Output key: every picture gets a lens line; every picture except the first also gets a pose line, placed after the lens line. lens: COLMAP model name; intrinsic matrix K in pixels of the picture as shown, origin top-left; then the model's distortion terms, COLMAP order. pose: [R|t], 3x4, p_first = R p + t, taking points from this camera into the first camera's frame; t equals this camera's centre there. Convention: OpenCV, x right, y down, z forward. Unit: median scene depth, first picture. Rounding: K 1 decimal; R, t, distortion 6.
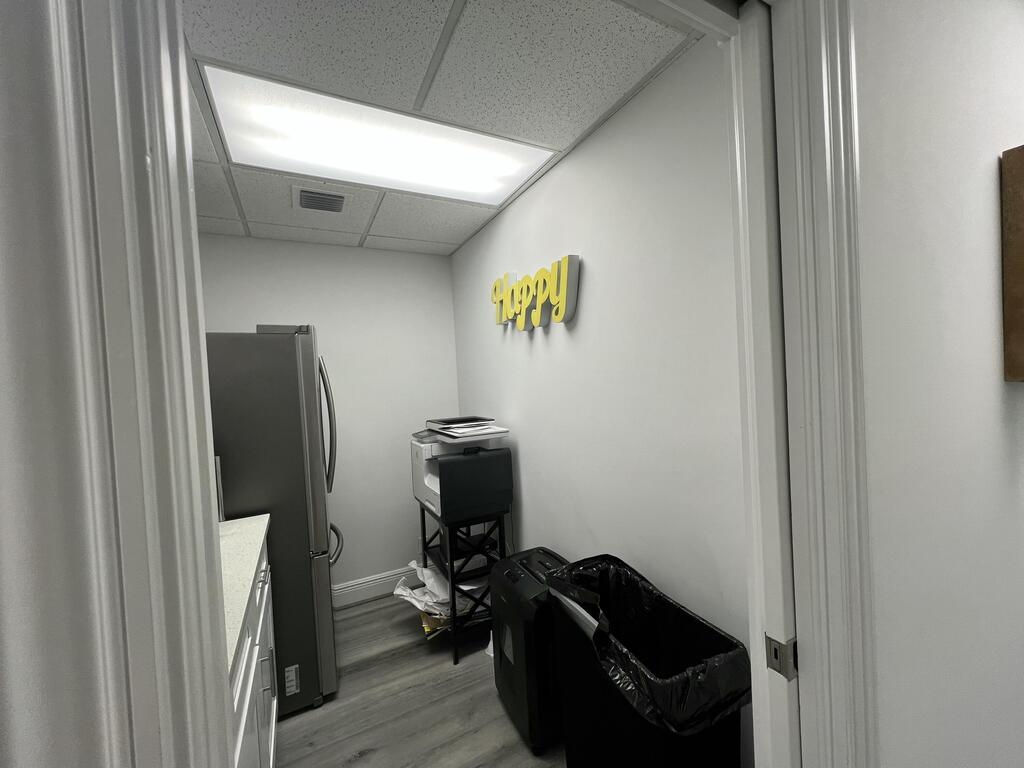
lens RADIAL K [[408.3, 0, 508.2], [0, 408.3, 381.4], [0, 0, 1]] dist [-0.000507, 0.000114]
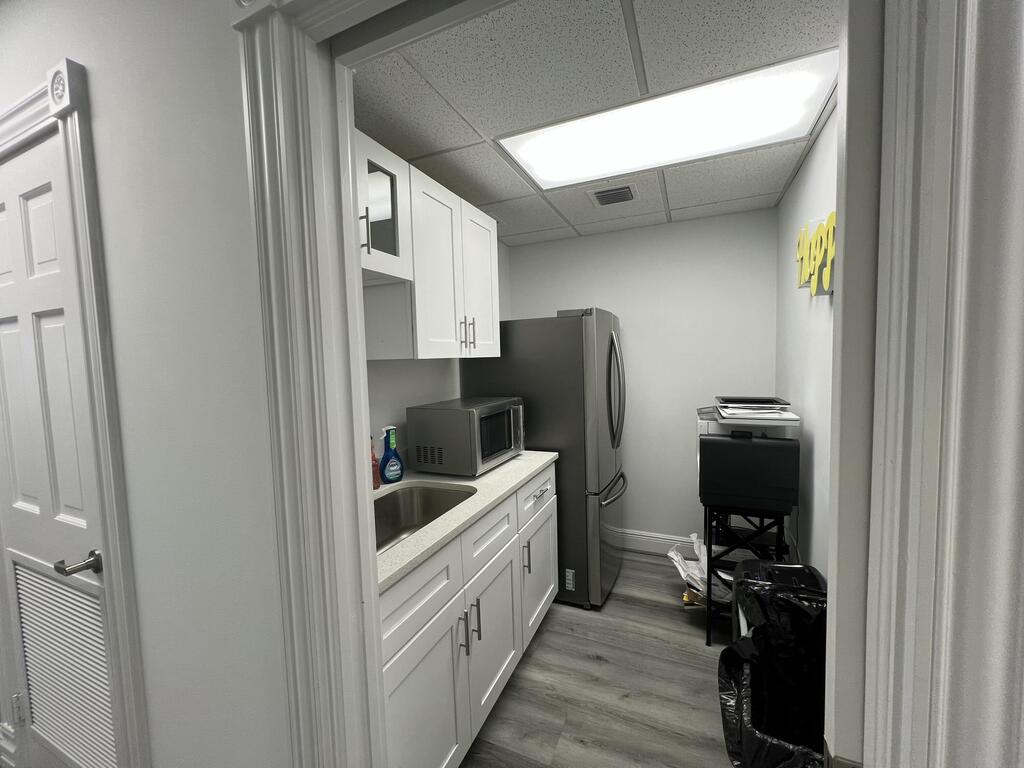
lens RADIAL K [[408.3, 0, 516.3], [0, 408.3, 379.3], [0, 0, 1]] dist [-0.000507, 0.000114]
pose [[0.624310, 0.070990, -0.777945, 0.298942], [-0.009781, 0.996495, 0.083084, -0.023241], [0.781116, -0.044261, 0.622816, 0.054786]]
